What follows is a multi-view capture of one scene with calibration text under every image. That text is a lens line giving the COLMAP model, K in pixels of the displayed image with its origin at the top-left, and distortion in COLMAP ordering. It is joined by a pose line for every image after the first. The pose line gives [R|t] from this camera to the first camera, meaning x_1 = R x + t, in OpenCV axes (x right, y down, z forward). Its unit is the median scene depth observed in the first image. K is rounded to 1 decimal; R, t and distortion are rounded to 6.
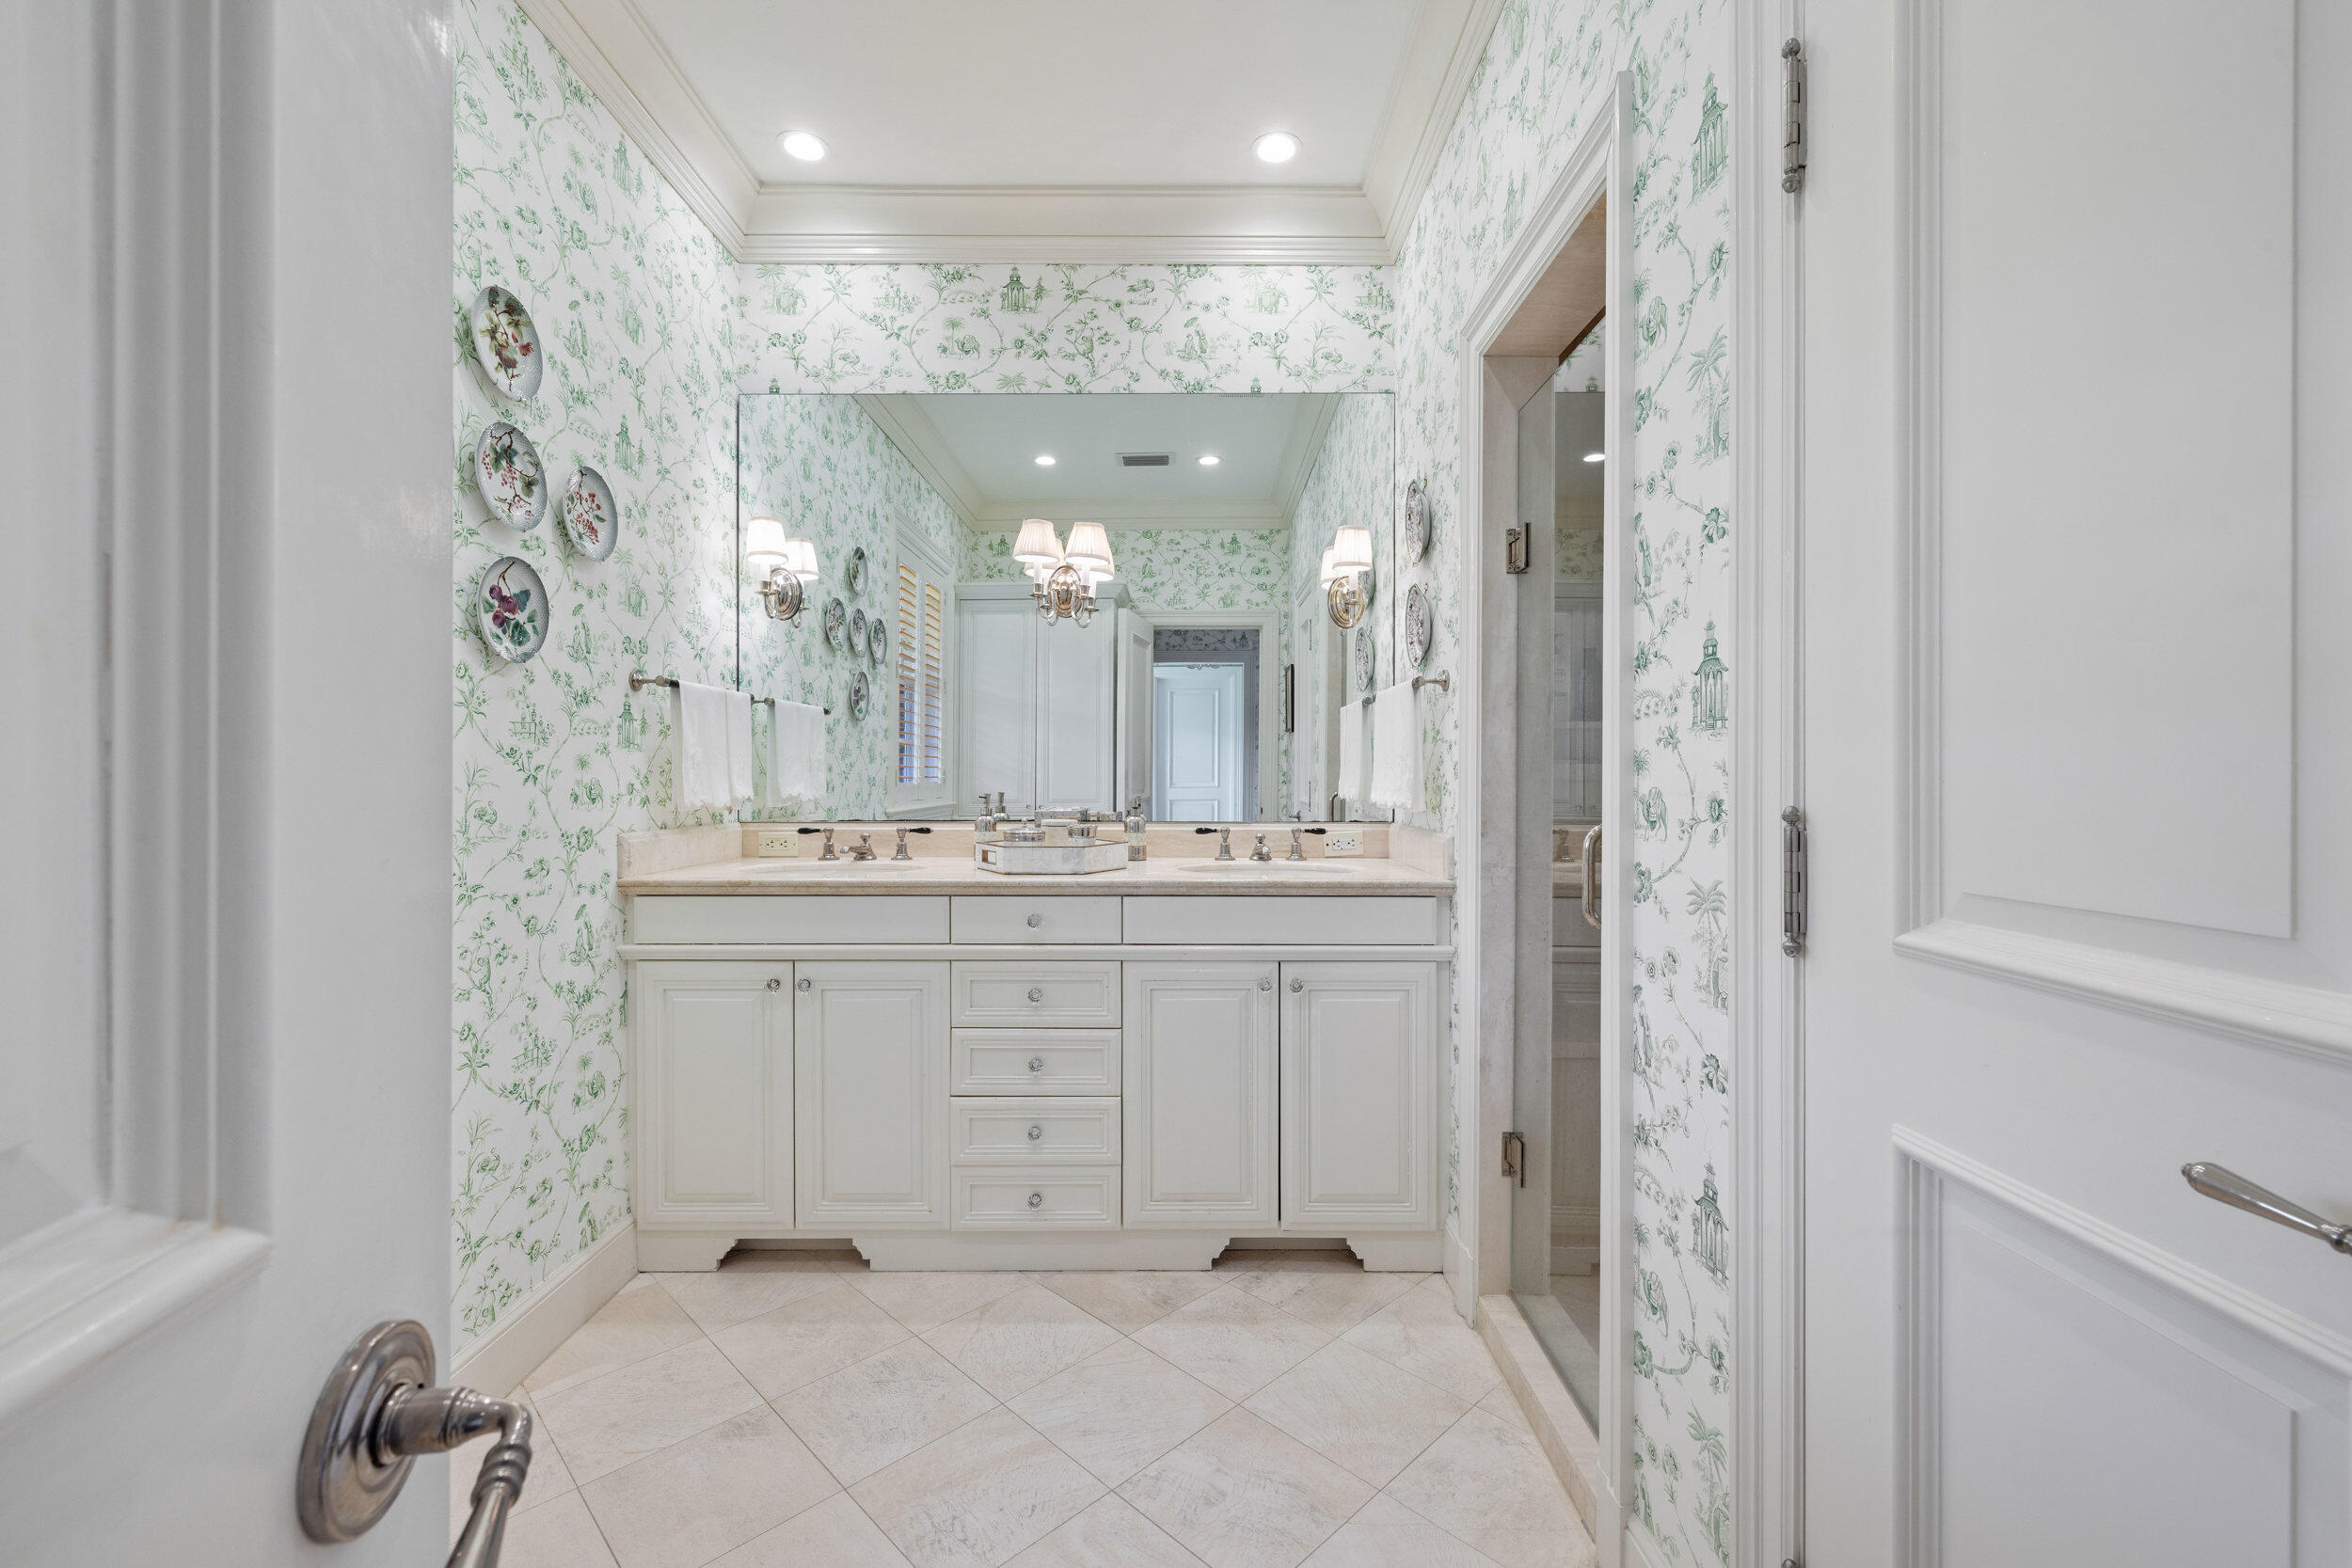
lens RADIAL K [[994.6, 0, 1175.2], [0, 994.6, 780.8], [0, 0, 1]] dist [0.001245, -0.000162]
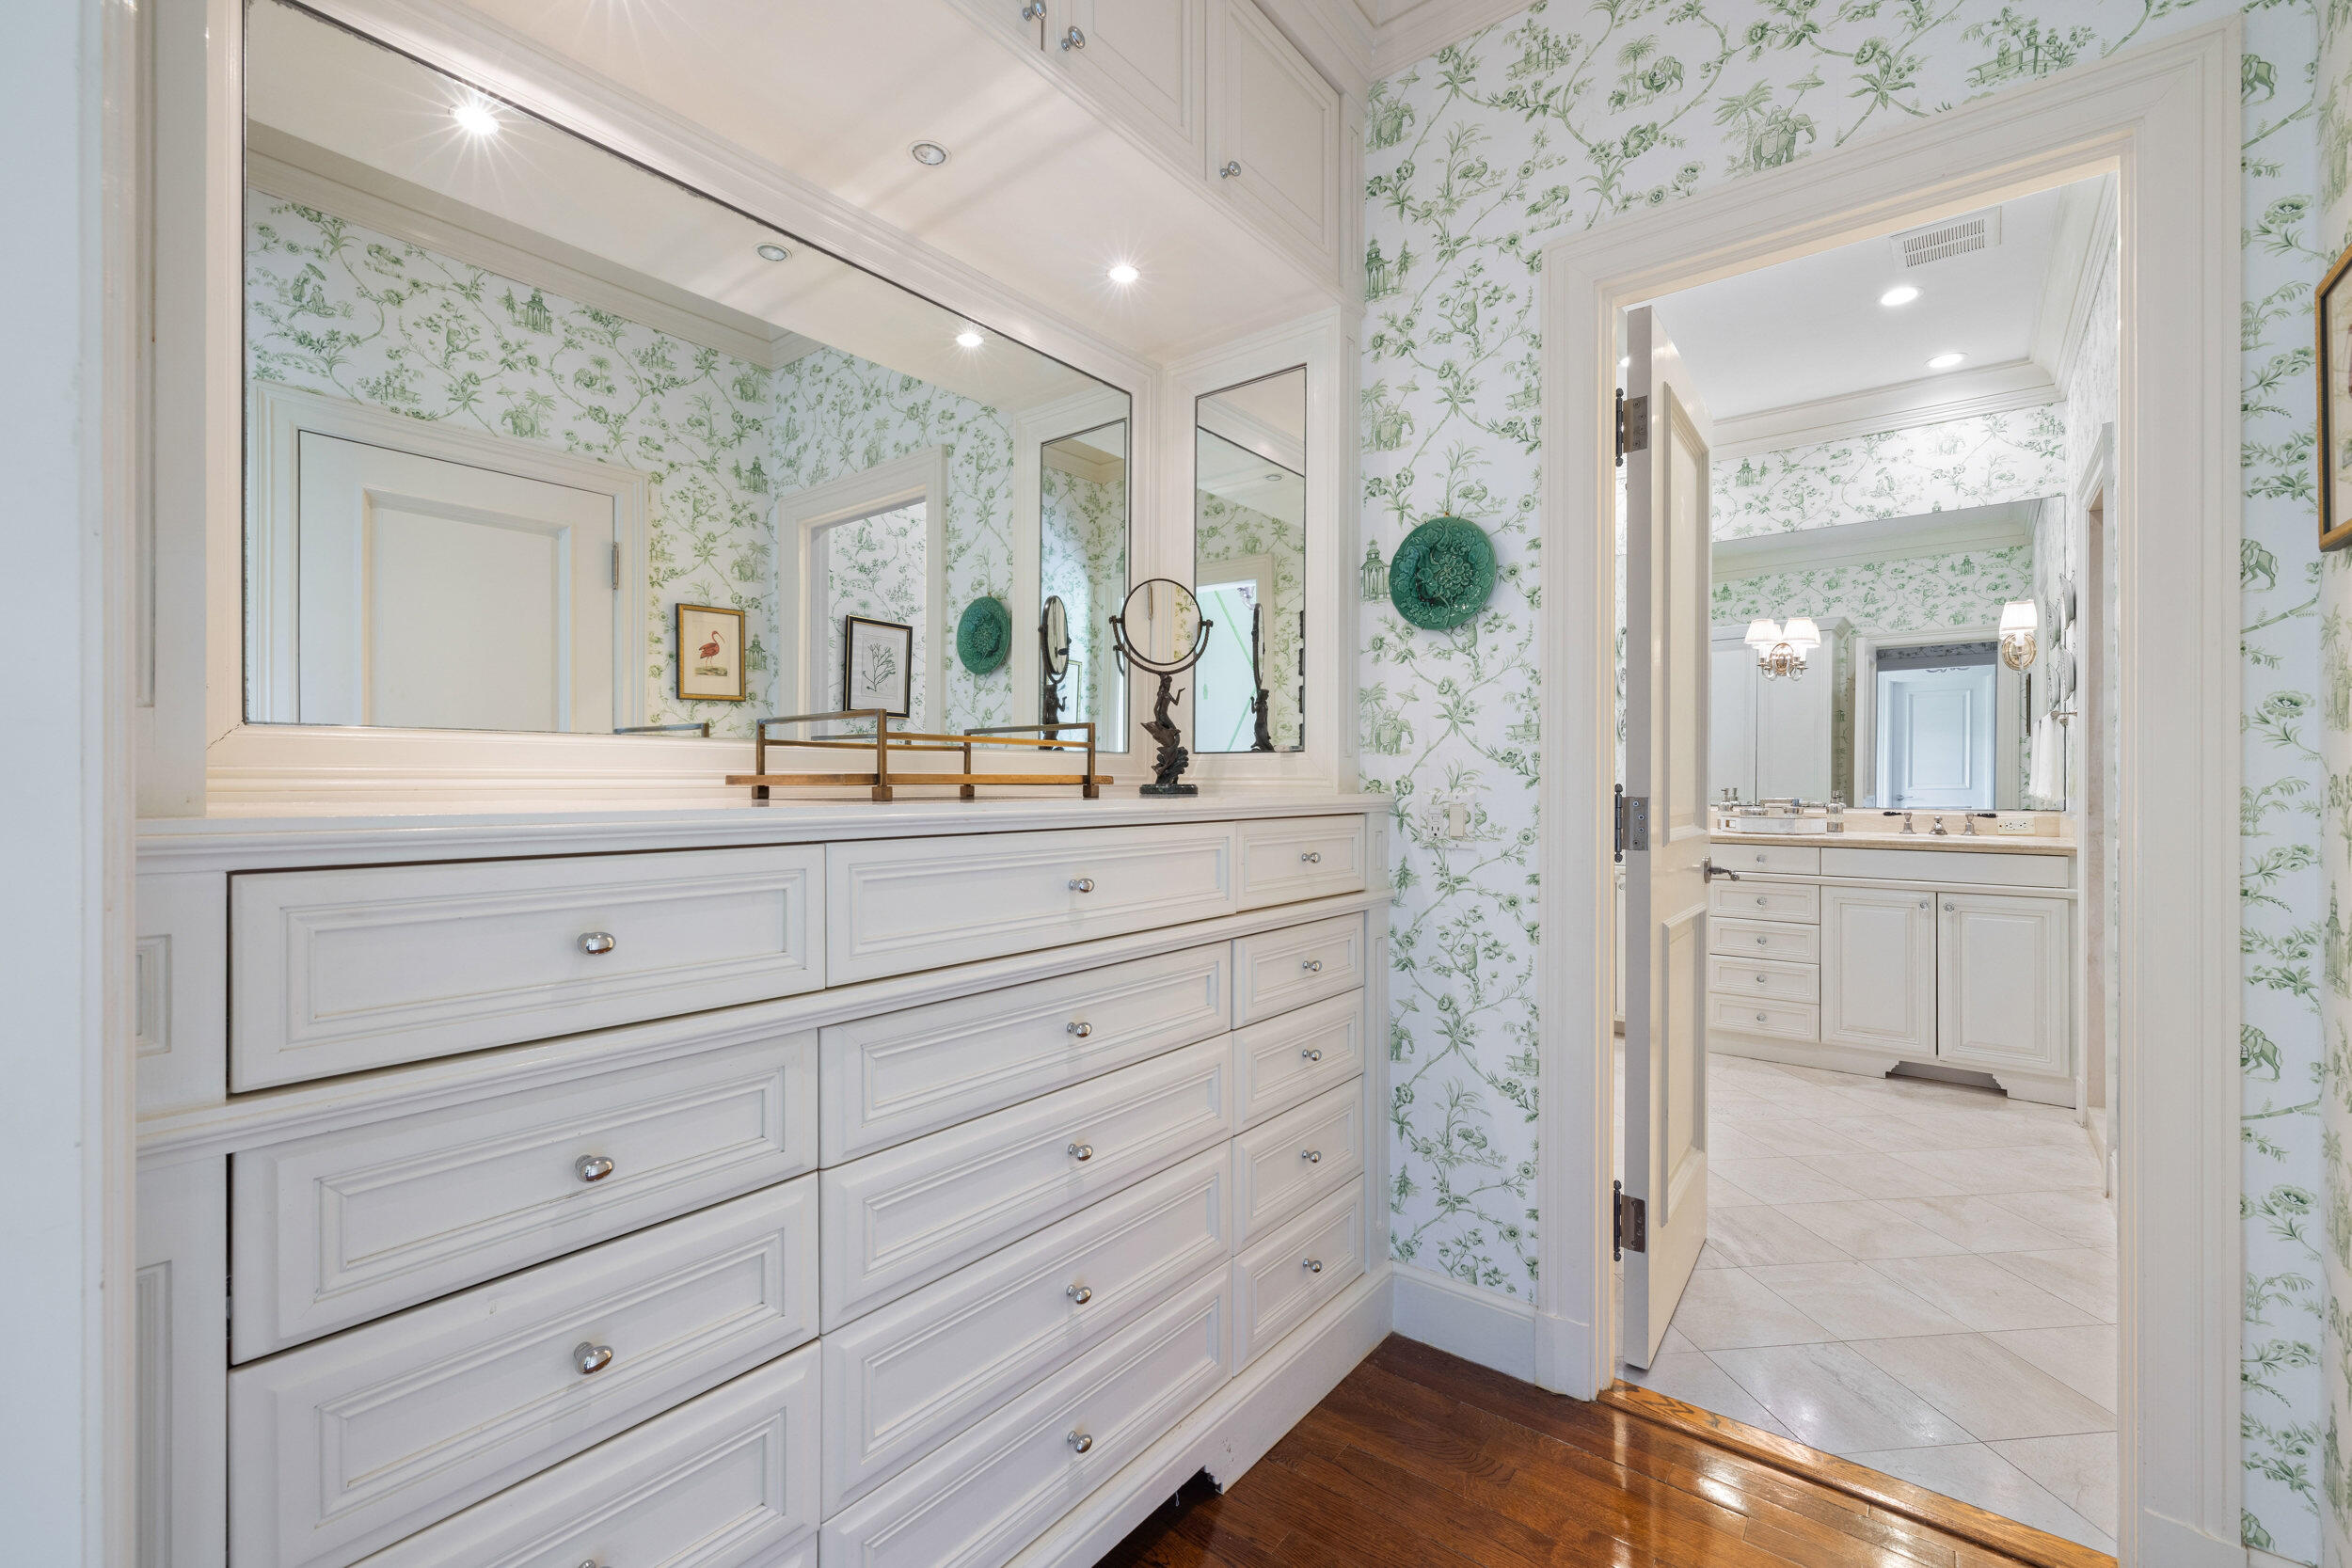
lens RADIAL K [[994.6, 0, 1169.0], [0, 994.6, 779.6], [0, 0, 1]] dist [0.001245, -0.000162]
pose [[0.783990, -0.000029, -0.620773, 0.104633], [-0.001741, 0.999996, -0.002246, 0.004000], [0.620770, 0.002842, 0.783987, -0.823249]]
